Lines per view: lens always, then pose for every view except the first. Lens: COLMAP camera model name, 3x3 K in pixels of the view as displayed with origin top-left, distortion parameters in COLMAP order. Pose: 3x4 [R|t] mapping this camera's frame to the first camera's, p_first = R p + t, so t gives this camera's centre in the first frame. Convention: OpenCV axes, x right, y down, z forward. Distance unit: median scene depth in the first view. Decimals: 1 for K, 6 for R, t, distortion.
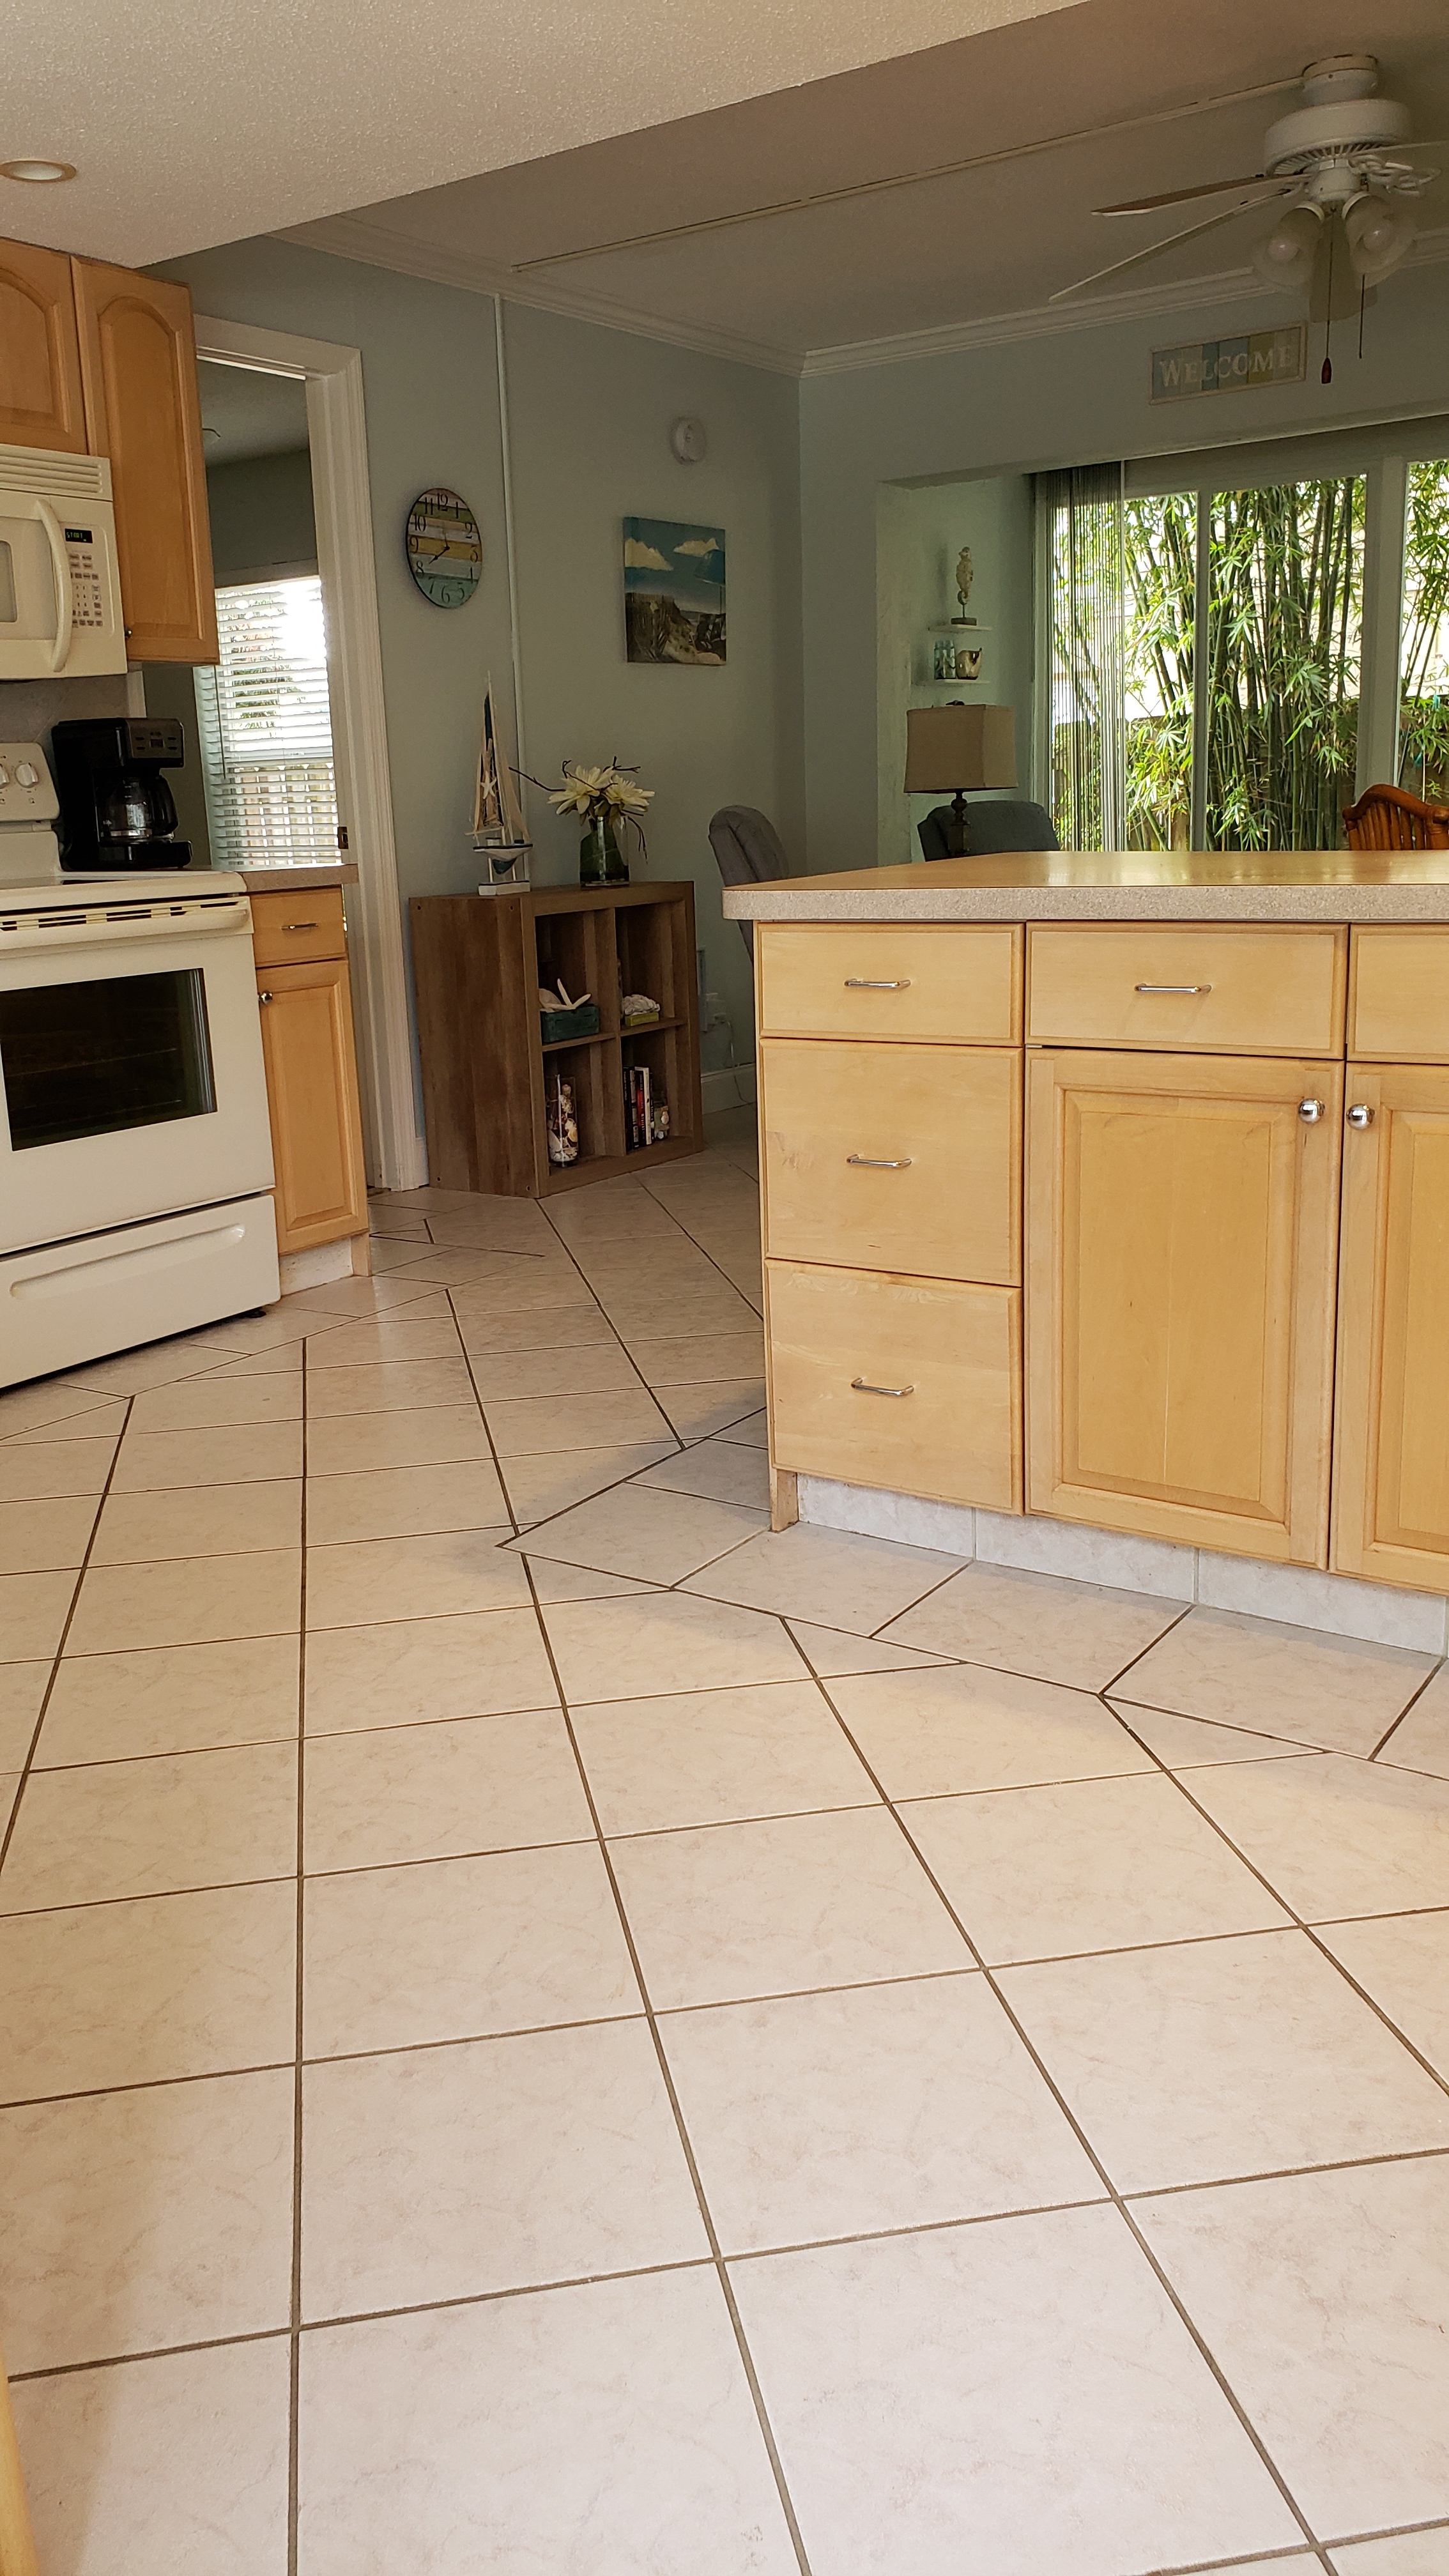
lens RADIAL K [[2003.5, 0, 641.8], [0, 2003.5, 1196.4], [0, 0, 1]] dist [0.046793, -0.035950]
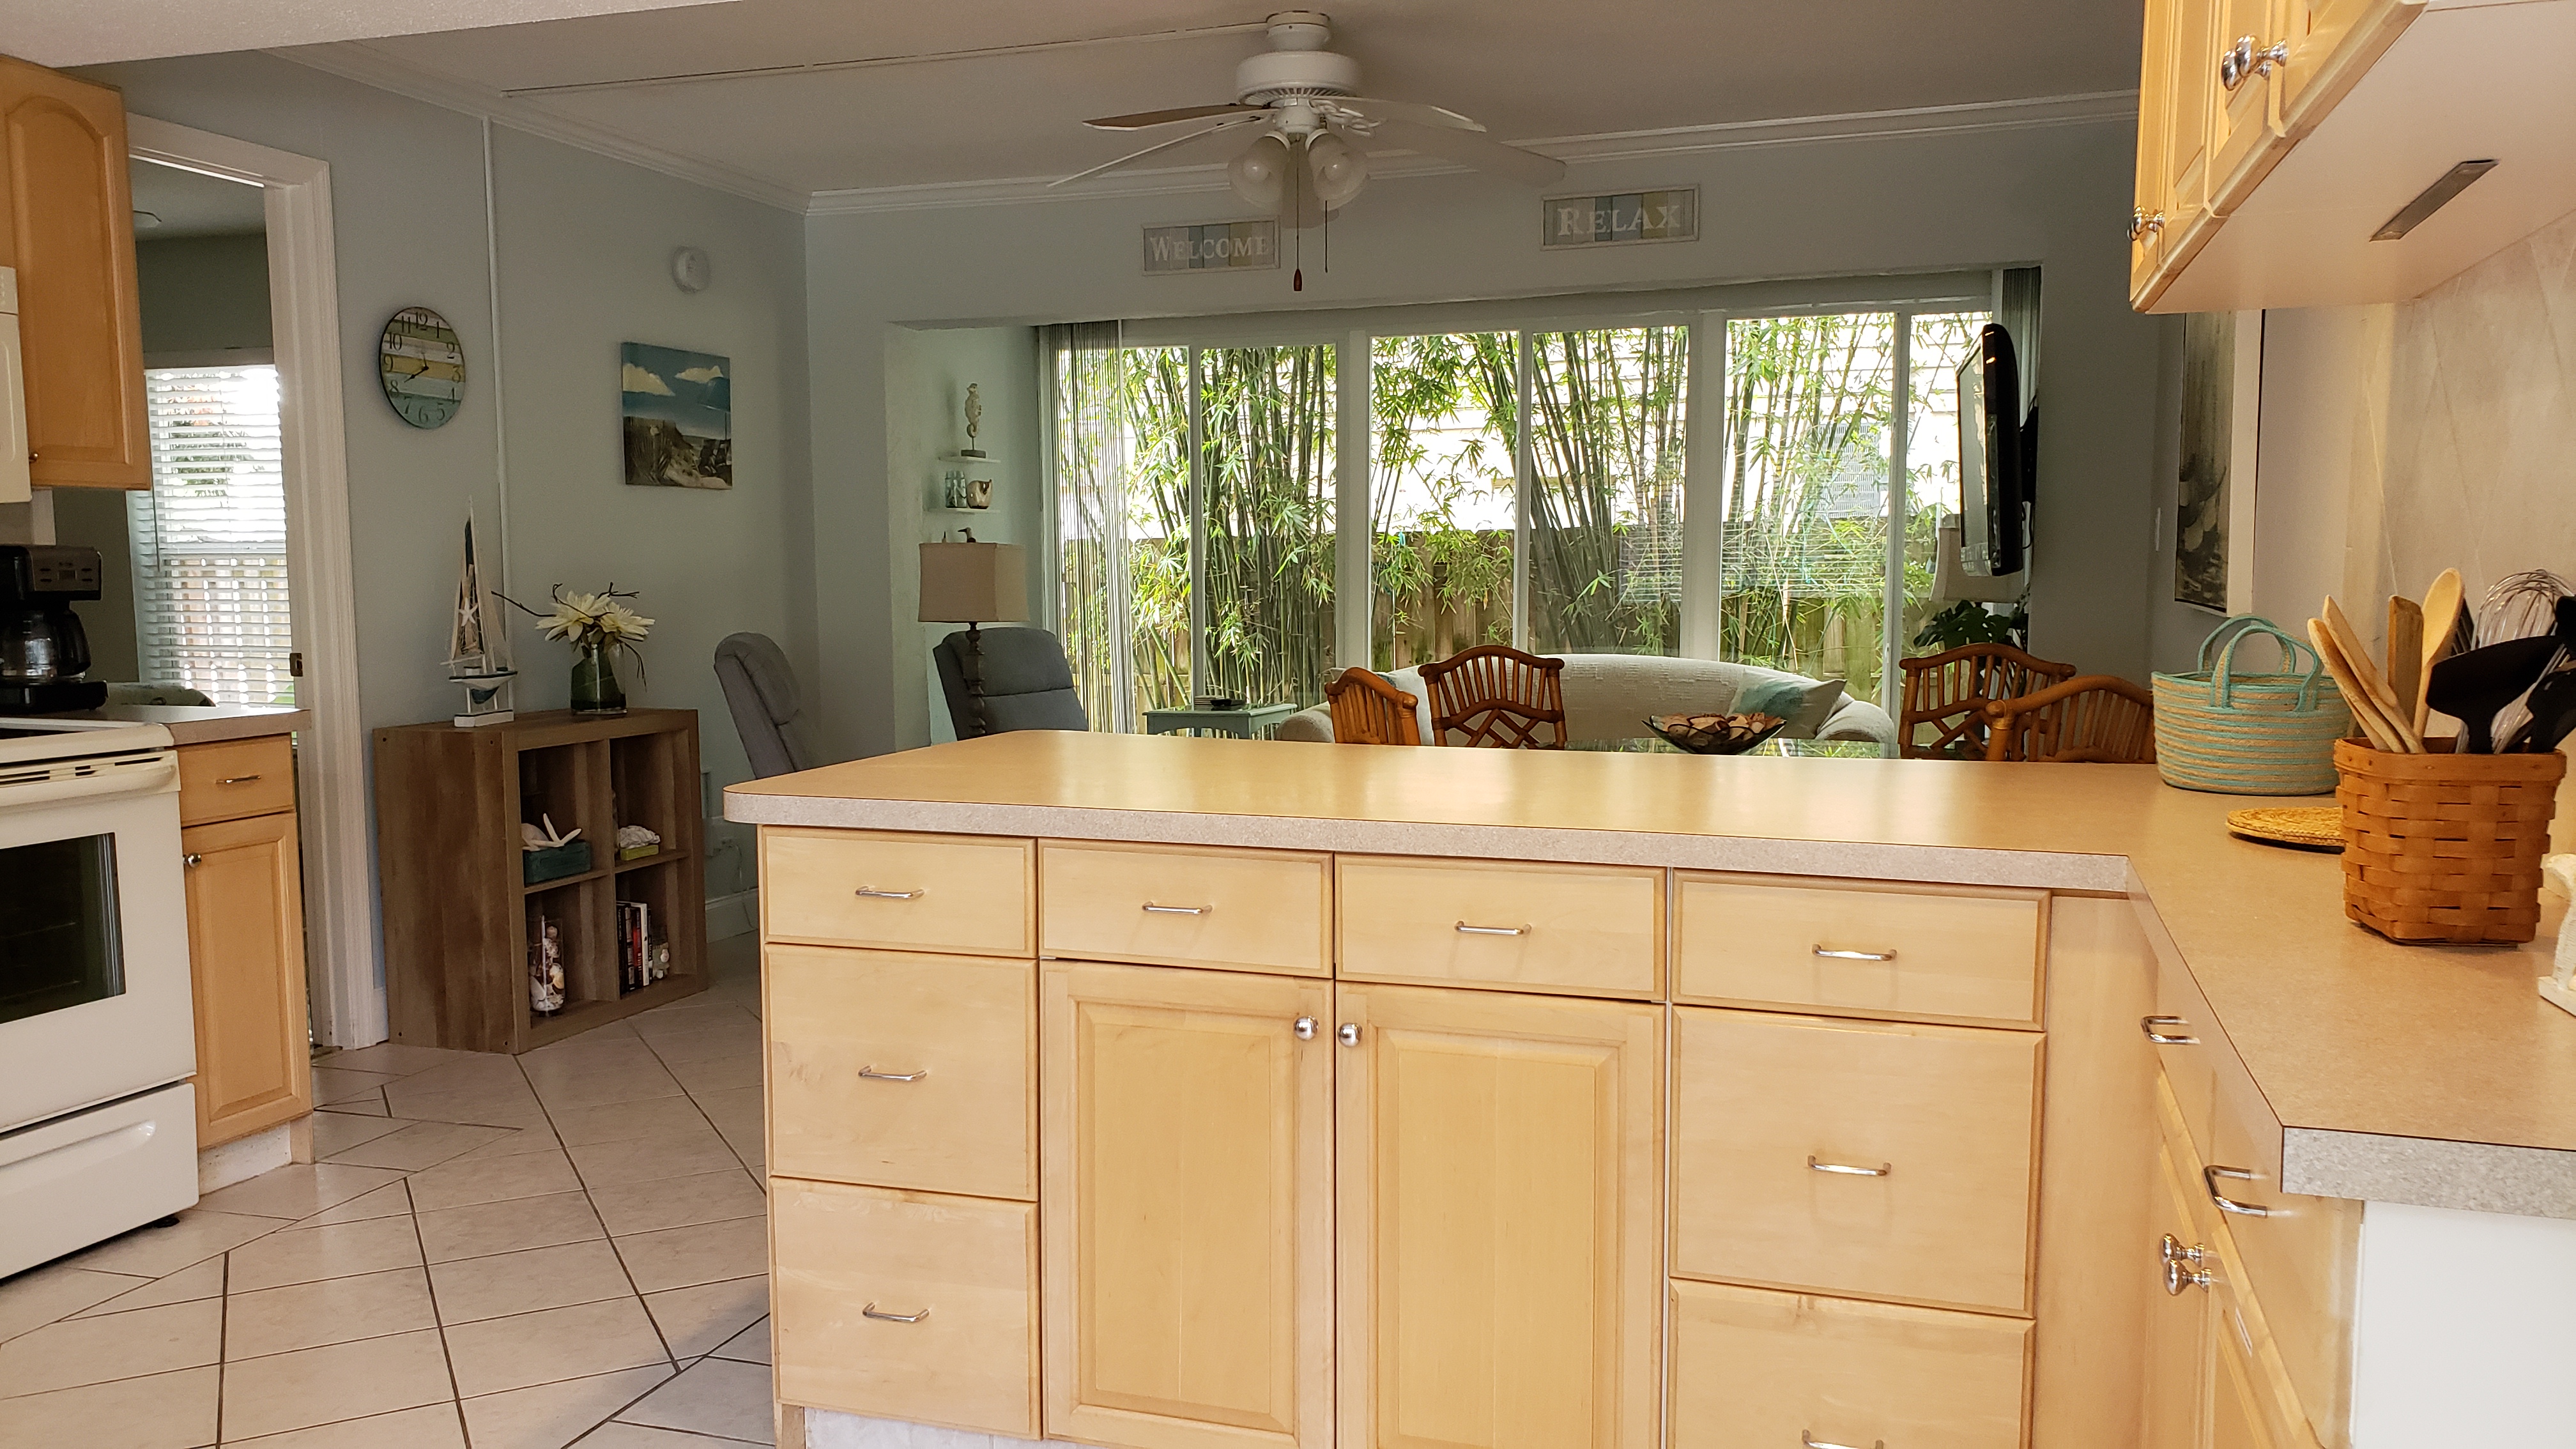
lens RADIAL K [[2003.5, 0, 1256.0], [0, 2003.5, 742.1], [0, 0, 1]] dist [0.046793, -0.035950]
pose [[0.956234, 0.008339, 0.292484, 0.000754], [0.024923, 0.993640, -0.109809, -0.041218], [-0.291540, 0.112293, 0.949945, 0.002480]]
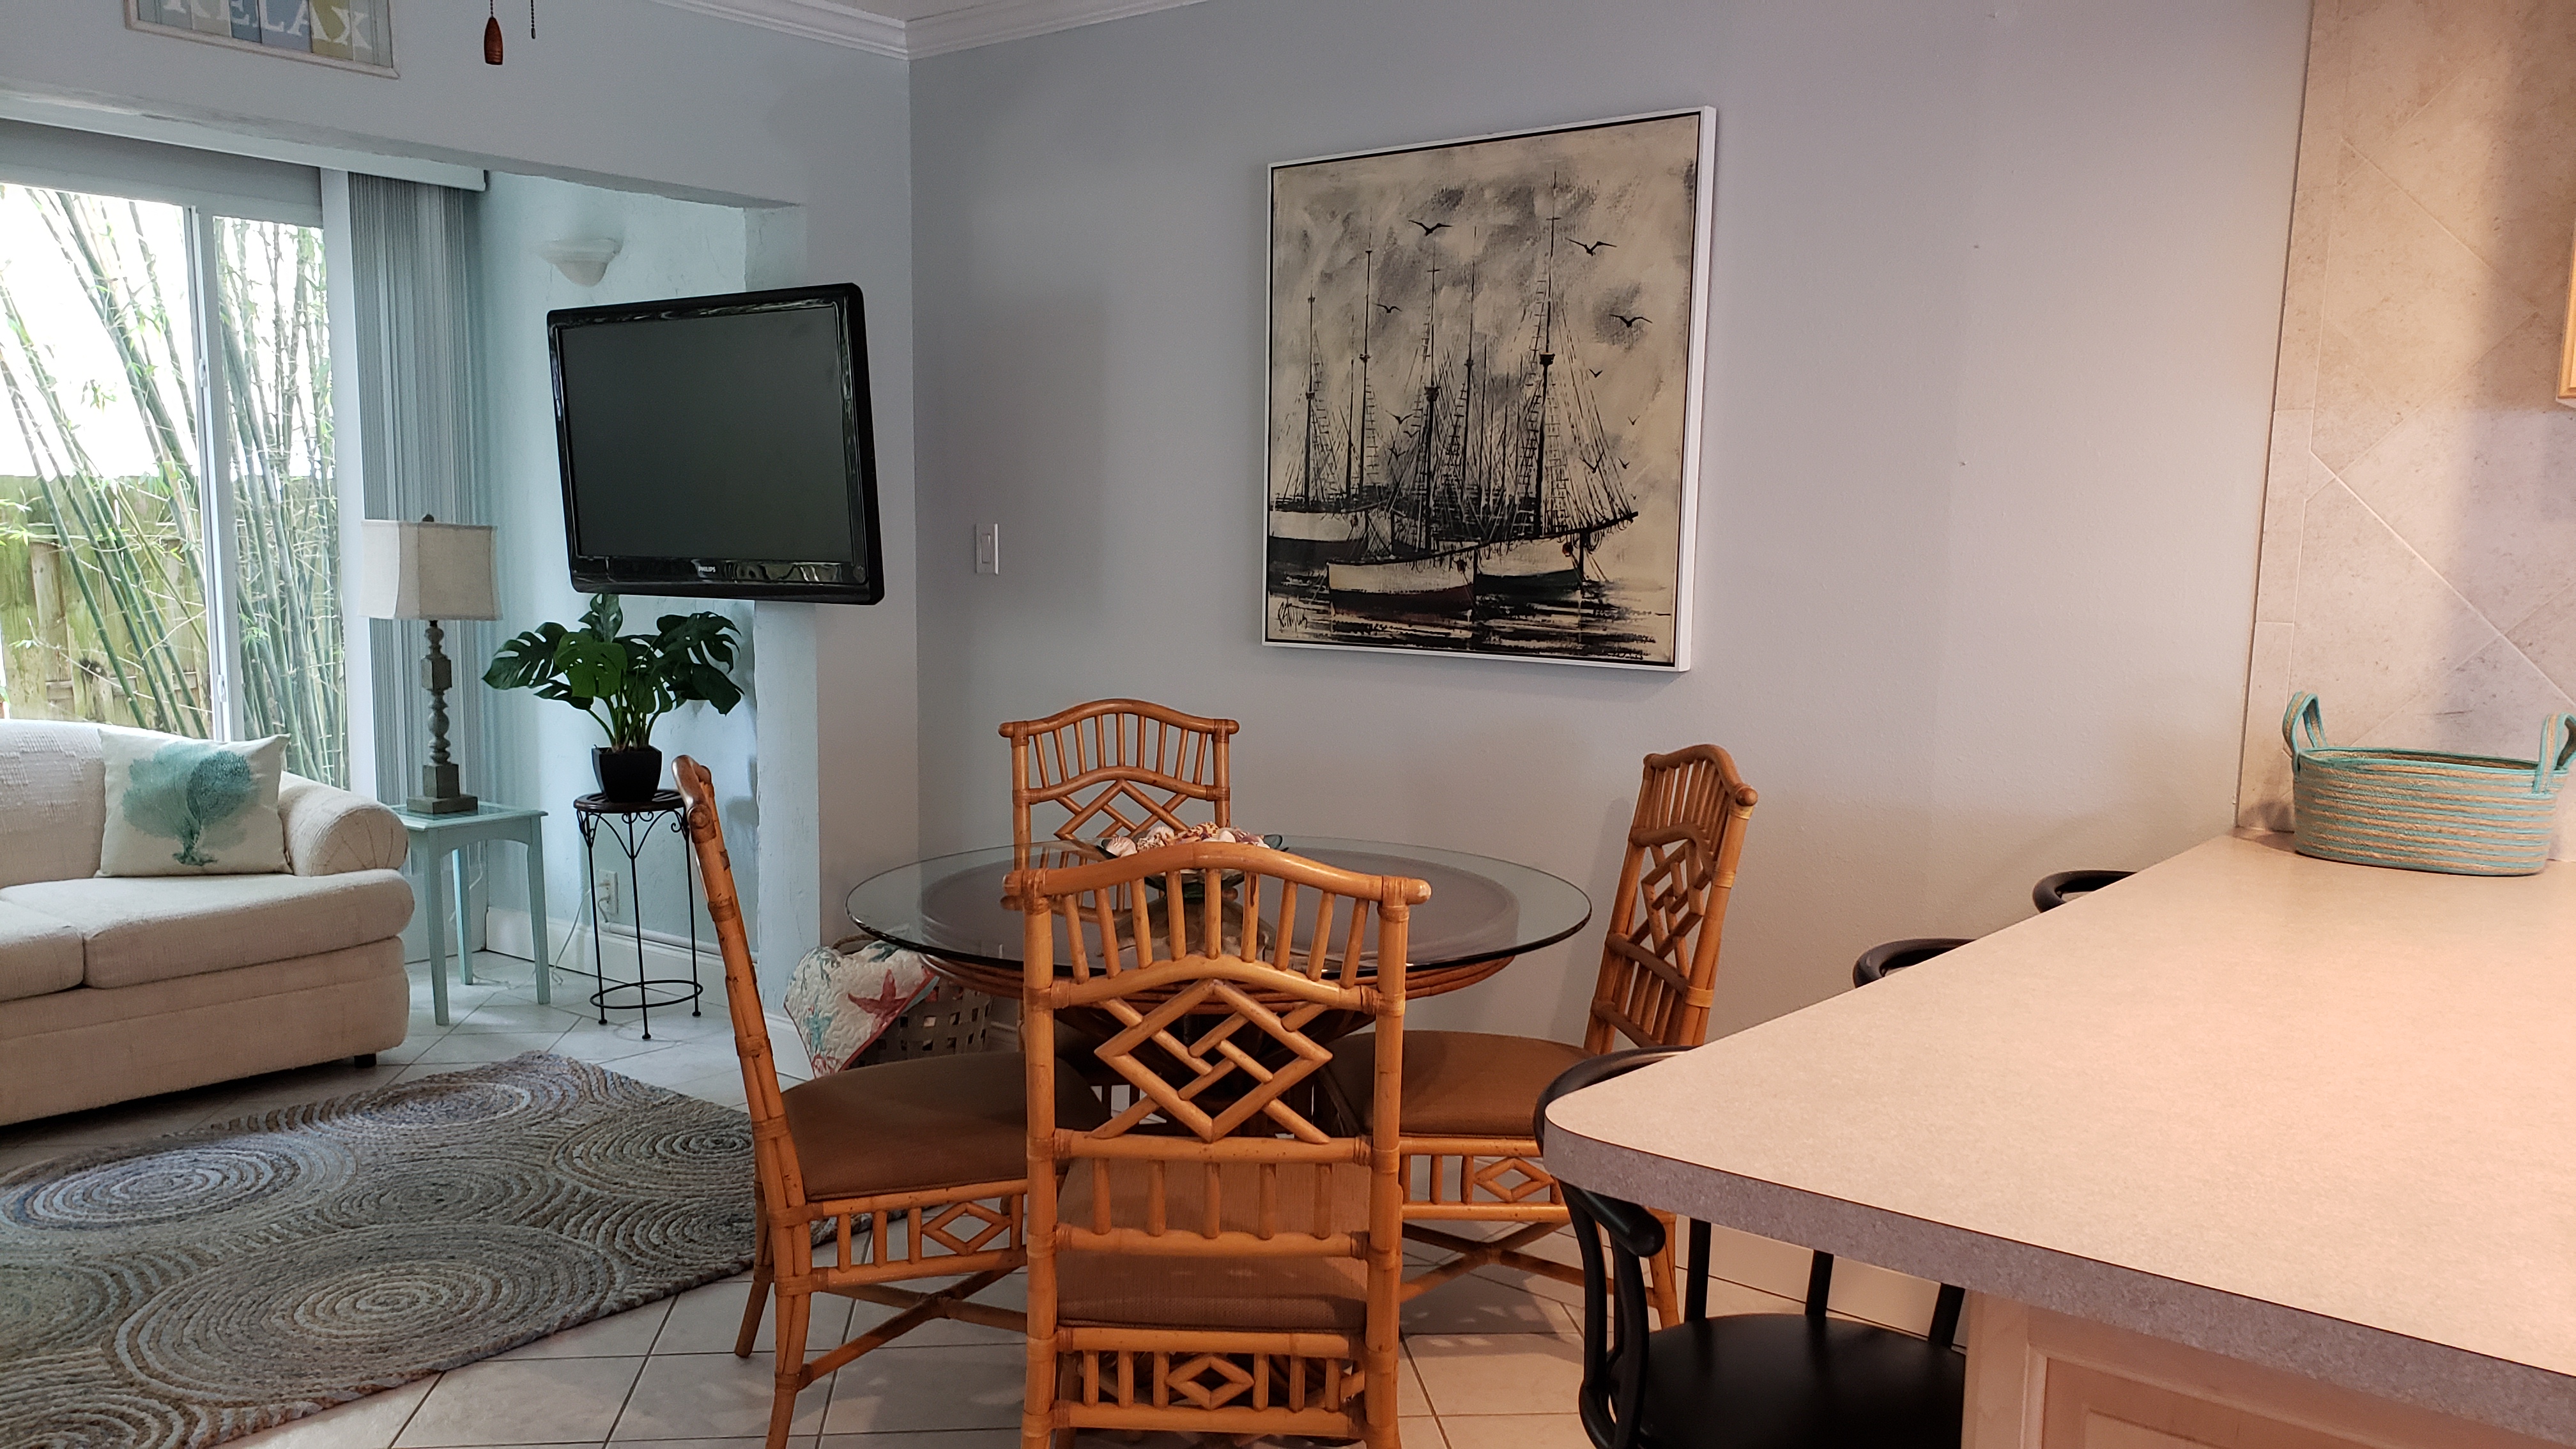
lens RADIAL K [[2003.5, 0, 1241.0], [0, 2003.5, 785.3], [0, 0, 1]] dist [0.046793, -0.035950]
pose [[0.067008, -0.091381, 0.993559, -0.185906], [0.180317, 0.980509, 0.078020, -0.232315], [-0.981323, 0.173928, 0.082180, 0.821880]]
